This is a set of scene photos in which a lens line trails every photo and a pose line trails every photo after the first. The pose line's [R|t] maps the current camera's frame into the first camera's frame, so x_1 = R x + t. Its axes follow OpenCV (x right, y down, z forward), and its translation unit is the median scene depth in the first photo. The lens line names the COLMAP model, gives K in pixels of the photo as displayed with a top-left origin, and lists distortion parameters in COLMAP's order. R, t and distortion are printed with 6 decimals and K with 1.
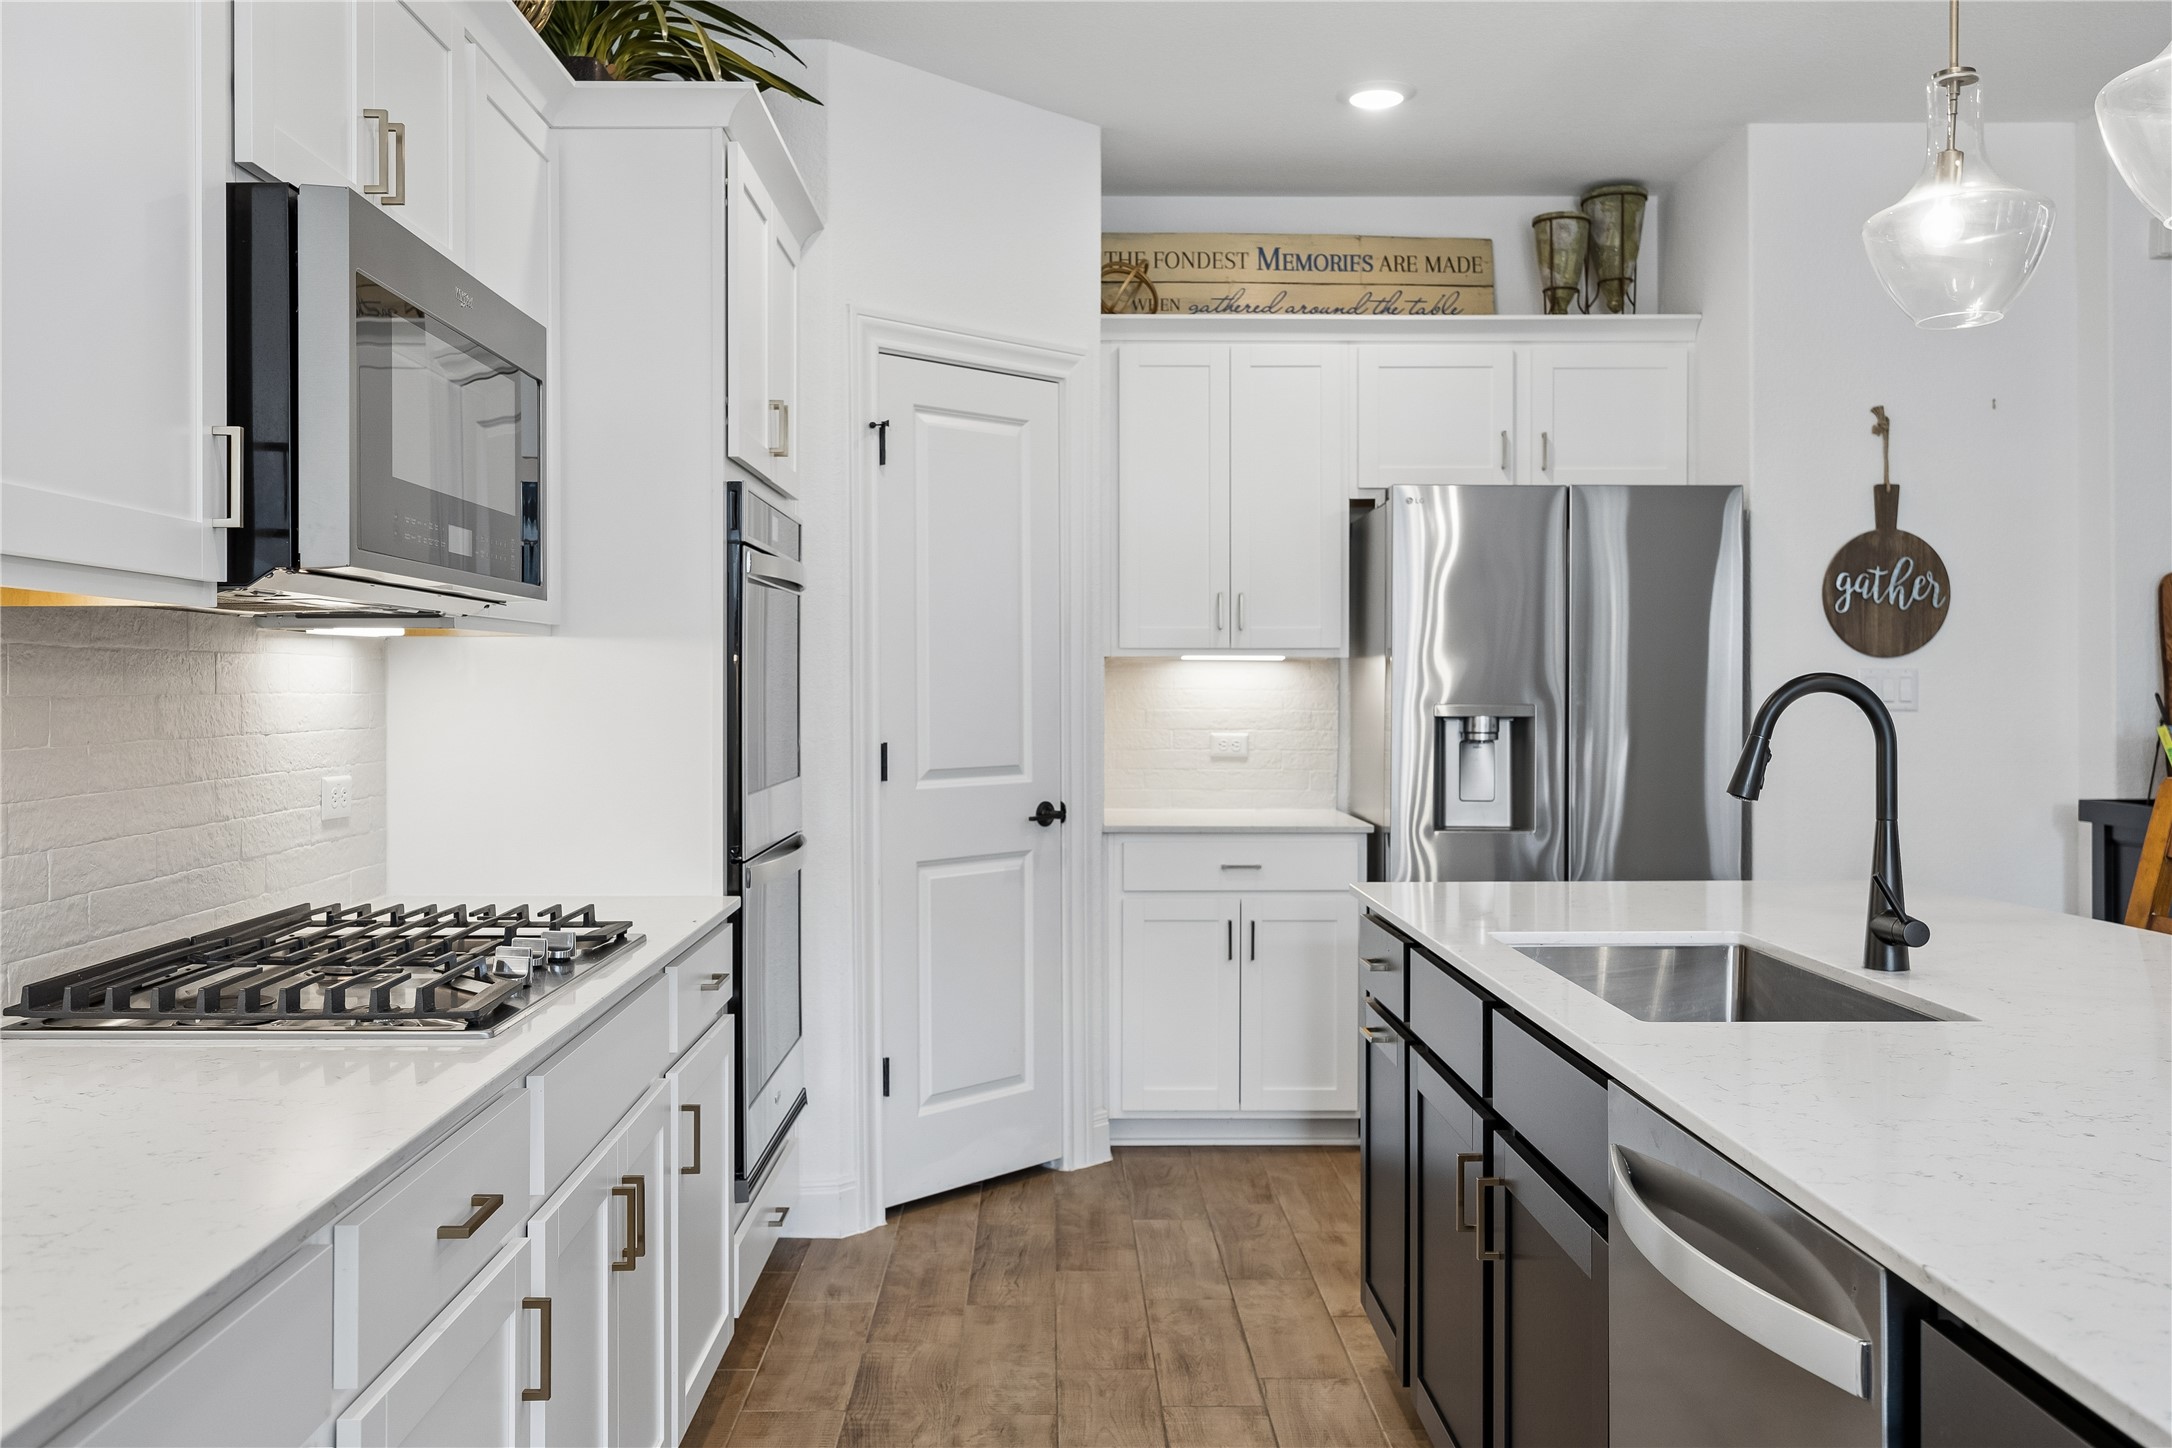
lens RADIAL K [[1828.8, 0, 1083.5], [0, 1828.8, 717.9], [0, 0, 1]] dist [0.002304, 0.003649]
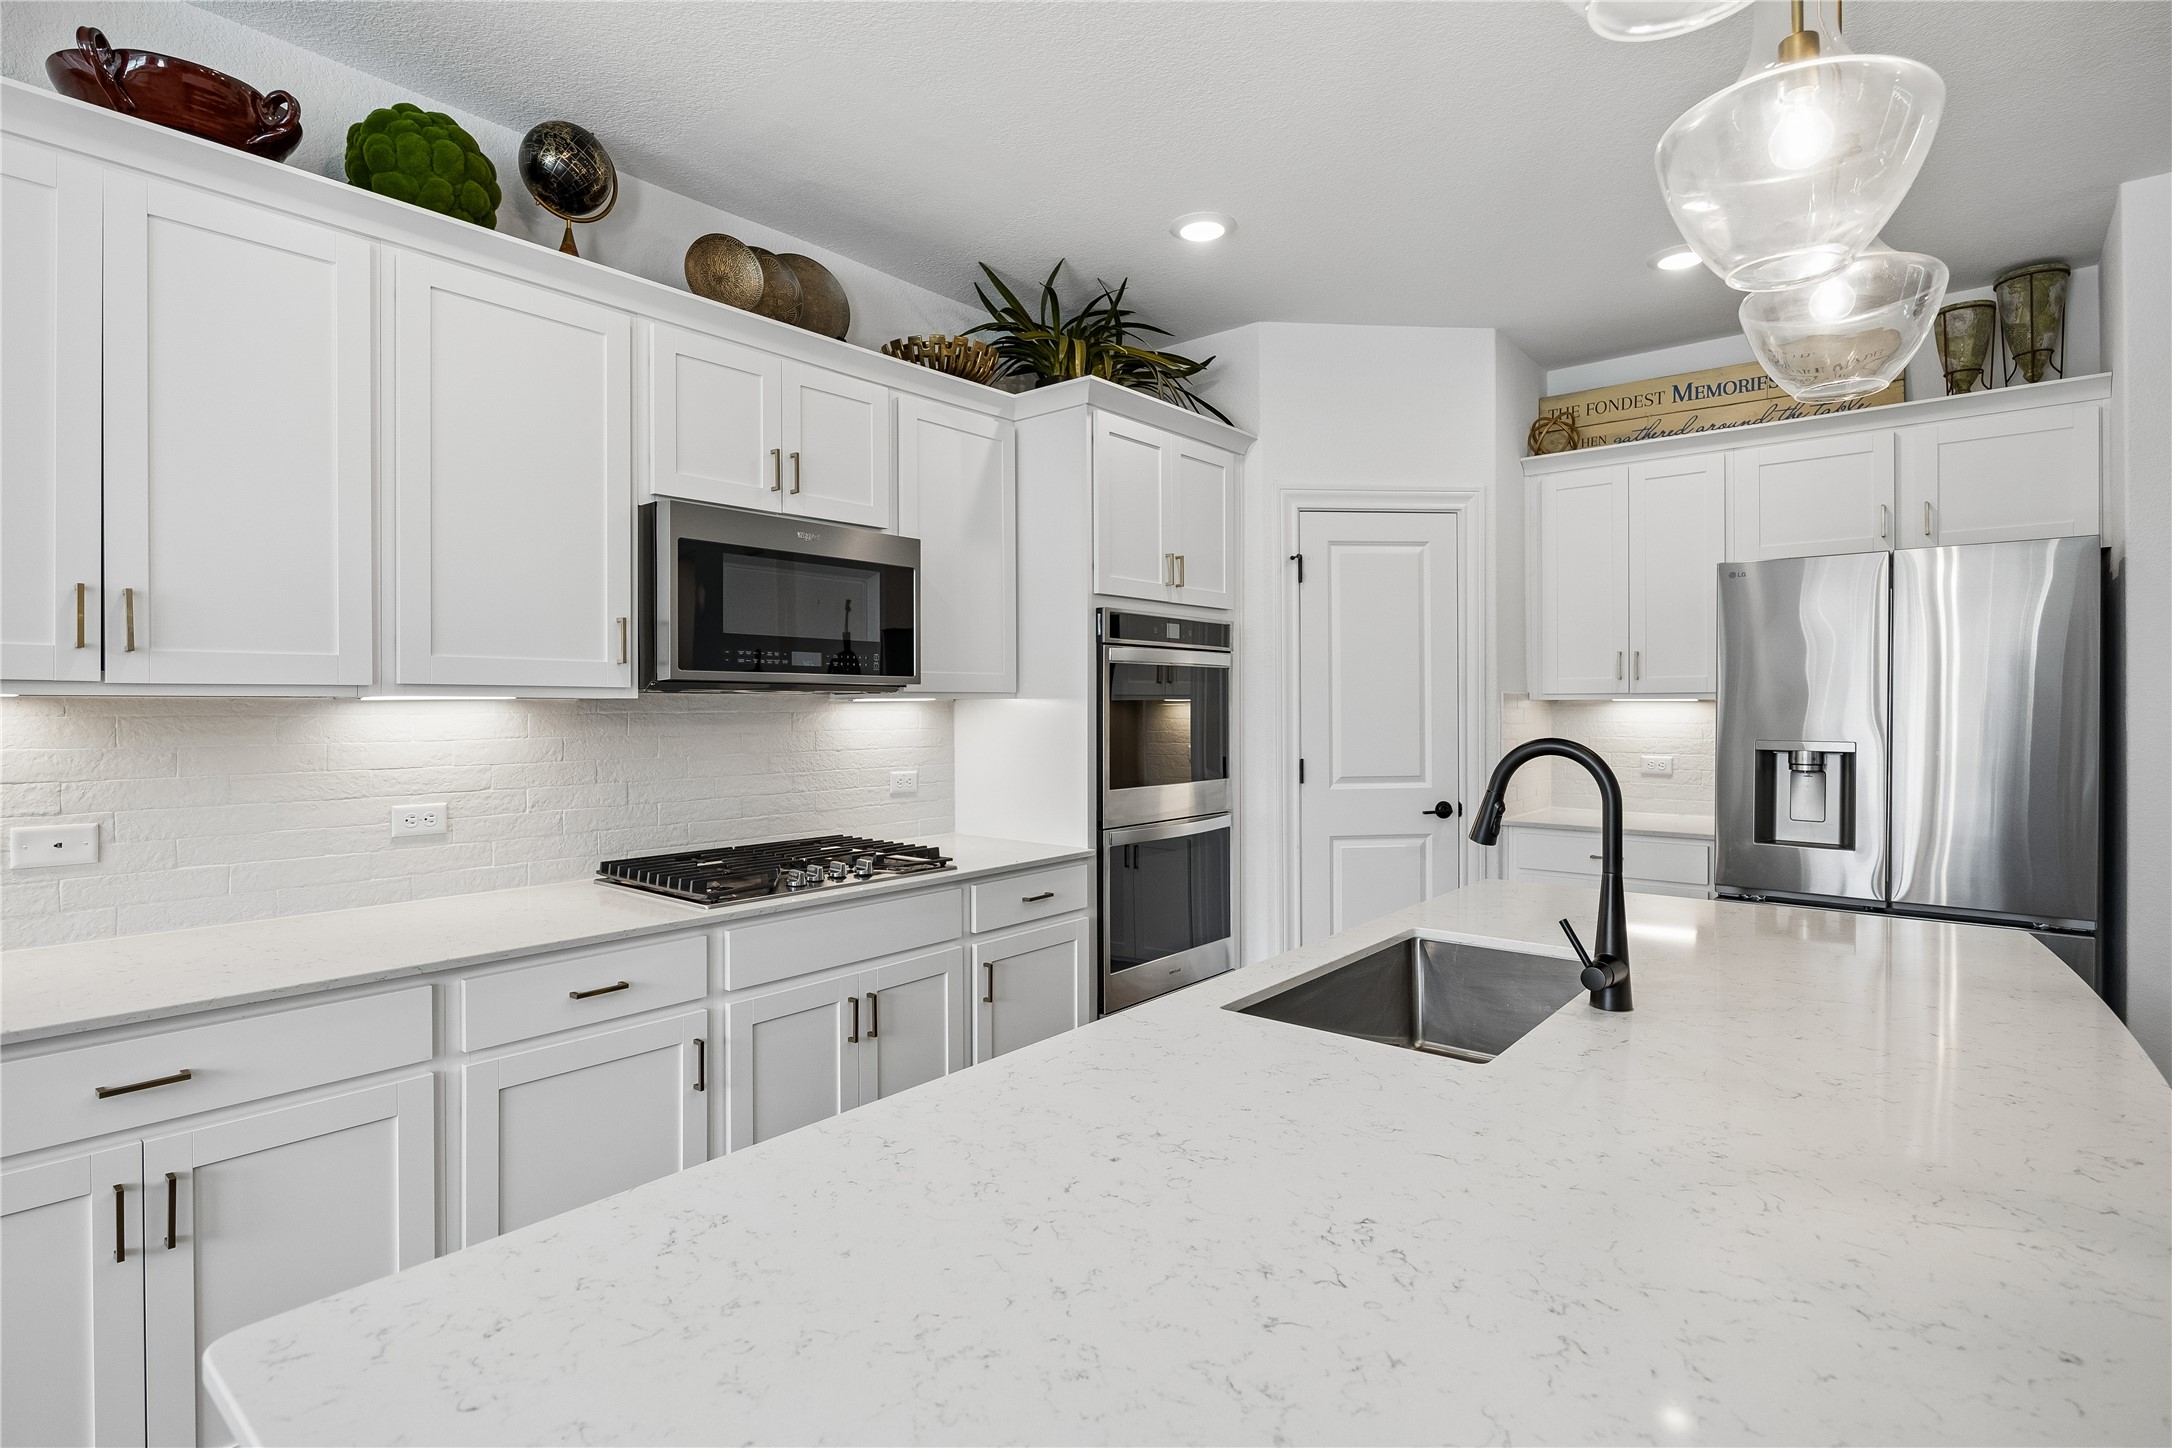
lens RADIAL K [[1100.6, 0, 1084.4], [0, 1100.6, 716.8], [0, 0, 1]] dist [0.006792, 0.000538]
pose [[0.754152, 0.007577, -0.656657, 0.302935], [-0.009766, 0.999952, 0.000323, -0.016894], [0.656628, 0.006169, 0.754190, 0.132335]]
